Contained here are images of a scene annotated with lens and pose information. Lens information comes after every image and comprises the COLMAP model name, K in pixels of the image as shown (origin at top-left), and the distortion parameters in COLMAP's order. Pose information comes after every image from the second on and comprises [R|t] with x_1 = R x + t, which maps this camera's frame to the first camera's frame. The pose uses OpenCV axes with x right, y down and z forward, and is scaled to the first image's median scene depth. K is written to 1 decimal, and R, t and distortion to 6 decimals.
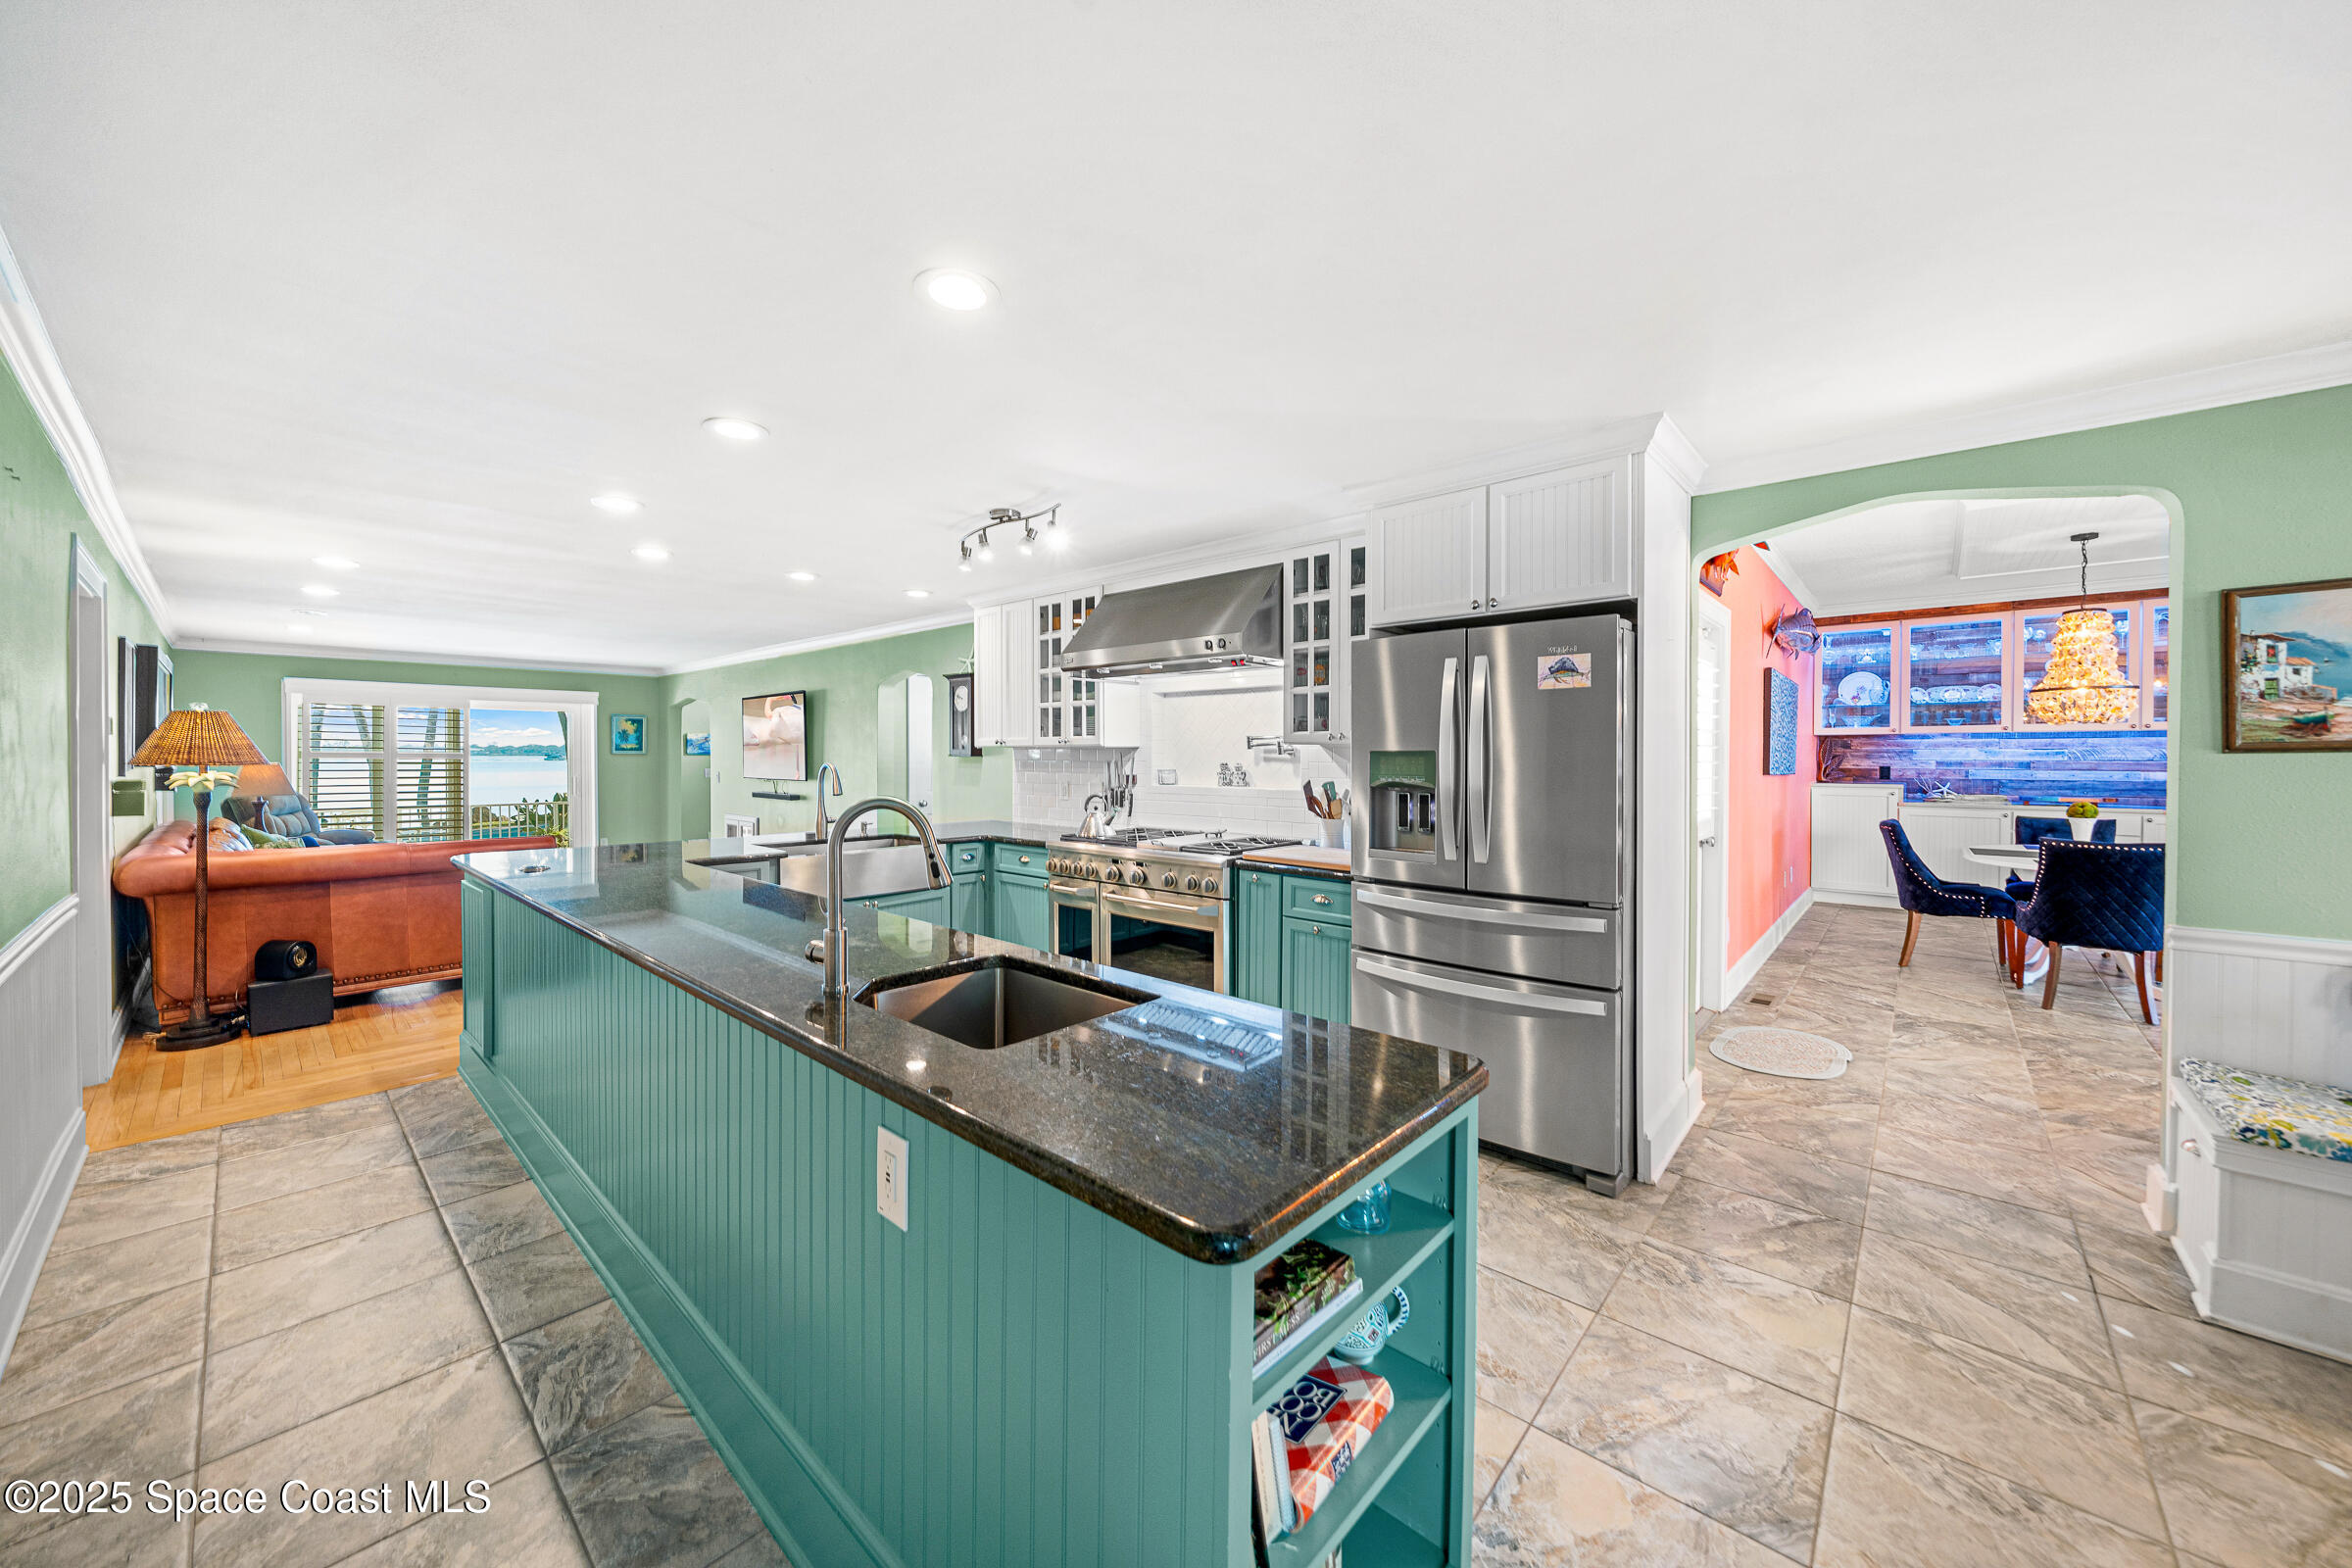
lens RADIAL K [[844.1, 0, 1175.1], [0, 844.1, 771.4], [0, 0, 1]] dist [-0.001686, 0.000115]
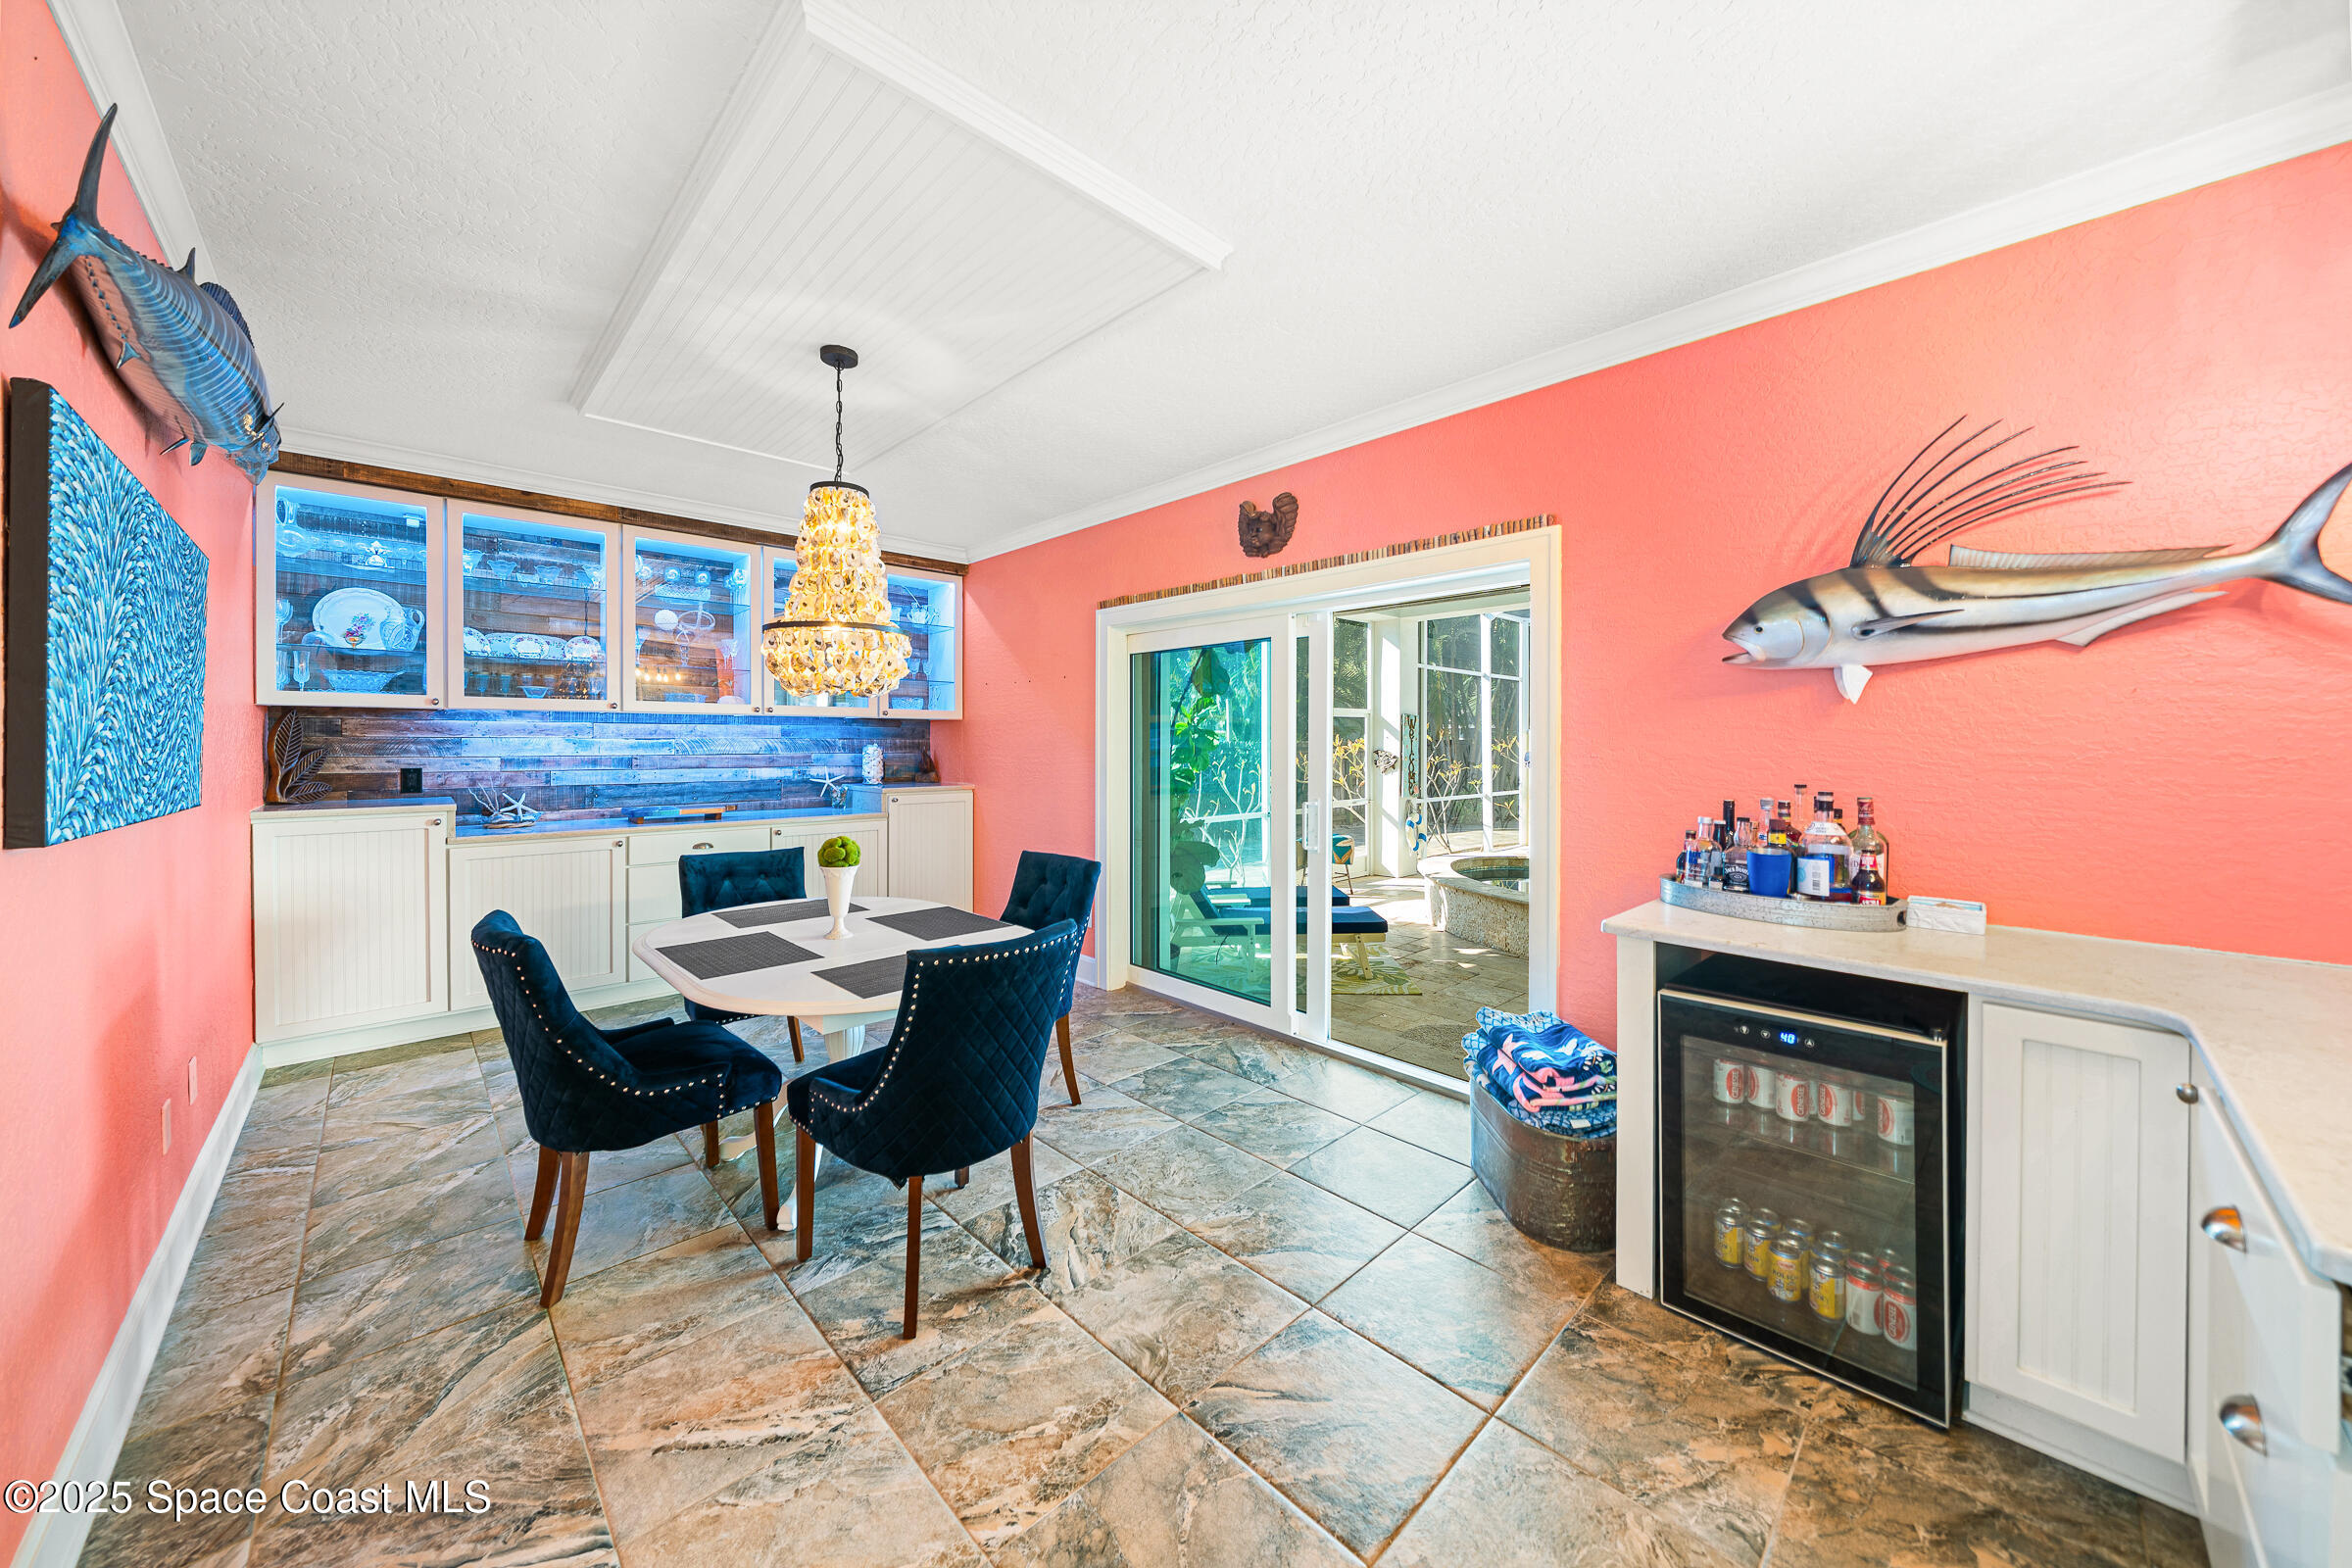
lens RADIAL K [[821.6, 0, 1161.6], [0, 821.6, 739.7], [0, 0, 1]] dist [-0.000688, -0.000052]
pose [[0.082081, 0.006389, 0.996605, 0.370425], [0.018358, 0.999800, -0.007922, -0.011891], [-0.996457, 0.018946, 0.081948, 0.495844]]
